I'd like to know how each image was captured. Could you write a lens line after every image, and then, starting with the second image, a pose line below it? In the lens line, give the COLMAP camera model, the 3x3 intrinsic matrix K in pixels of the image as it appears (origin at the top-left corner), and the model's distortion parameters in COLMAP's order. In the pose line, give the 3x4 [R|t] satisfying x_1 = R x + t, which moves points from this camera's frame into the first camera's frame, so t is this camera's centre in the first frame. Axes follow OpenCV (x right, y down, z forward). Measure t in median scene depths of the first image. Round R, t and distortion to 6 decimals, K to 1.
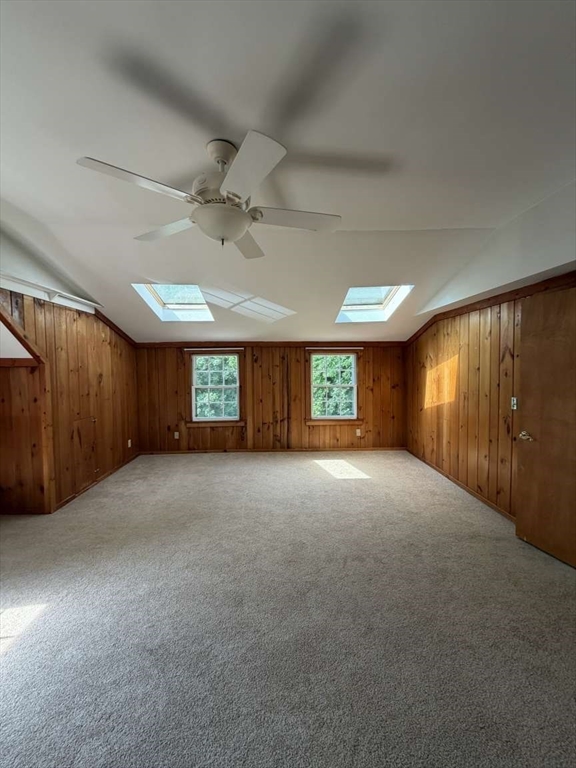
lens RADIAL K [[305.6, 0, 288.0], [0, 305.6, 384.0], [0, 0, 1]] dist [0.000757, 0.000400]
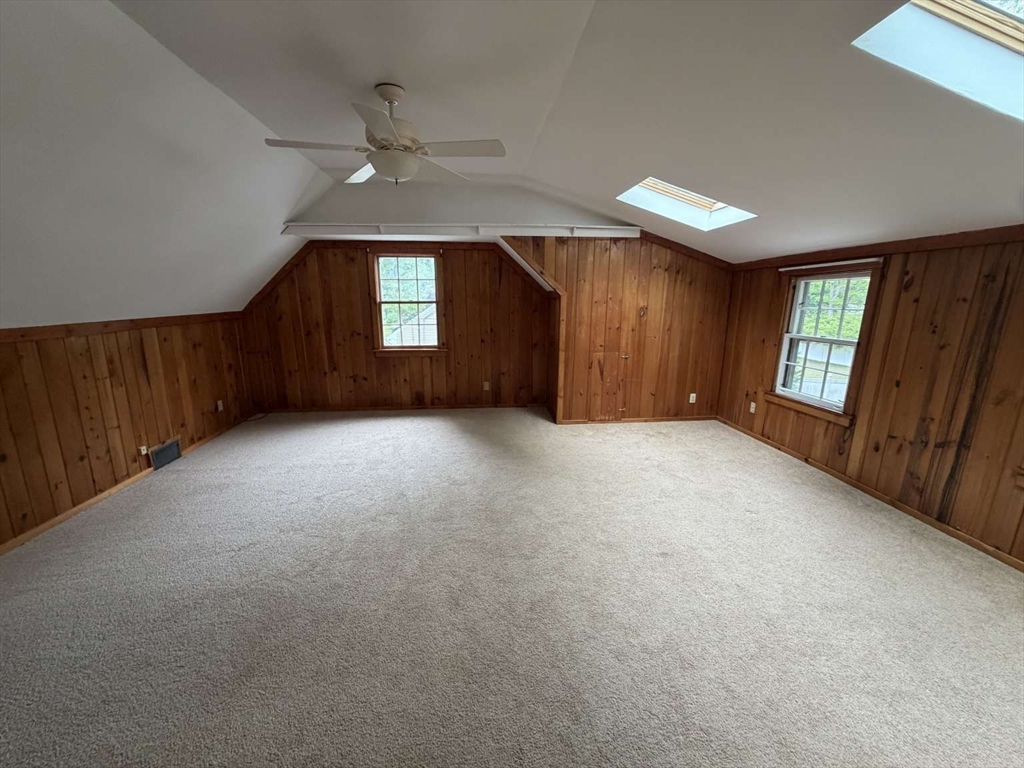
lens RADIAL K [[407.4, 0, 507.8], [0, 407.4, 387.7], [0, 0, 1]] dist [0.000757, 0.000400]
pose [[0.048630, 0.220902, -0.974083, 0.493470], [-0.061696, 0.974039, 0.217812, -0.032906], [0.996910, 0.049504, 0.060997, 0.477086]]
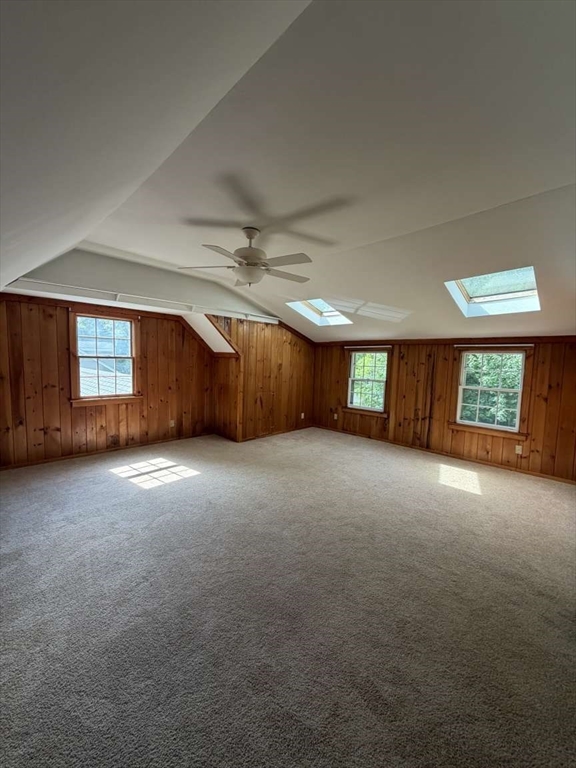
lens RADIAL K [[305.6, 0, 288.0], [0, 305.6, 384.0], [0, 0, 1]] dist [0.000757, 0.000400]
pose [[0.689645, 0.083791, -0.719283, 0.429100], [-0.077307, 0.996126, 0.041920, -0.000848], [0.720009, 0.026696, 0.693451, -0.004660]]
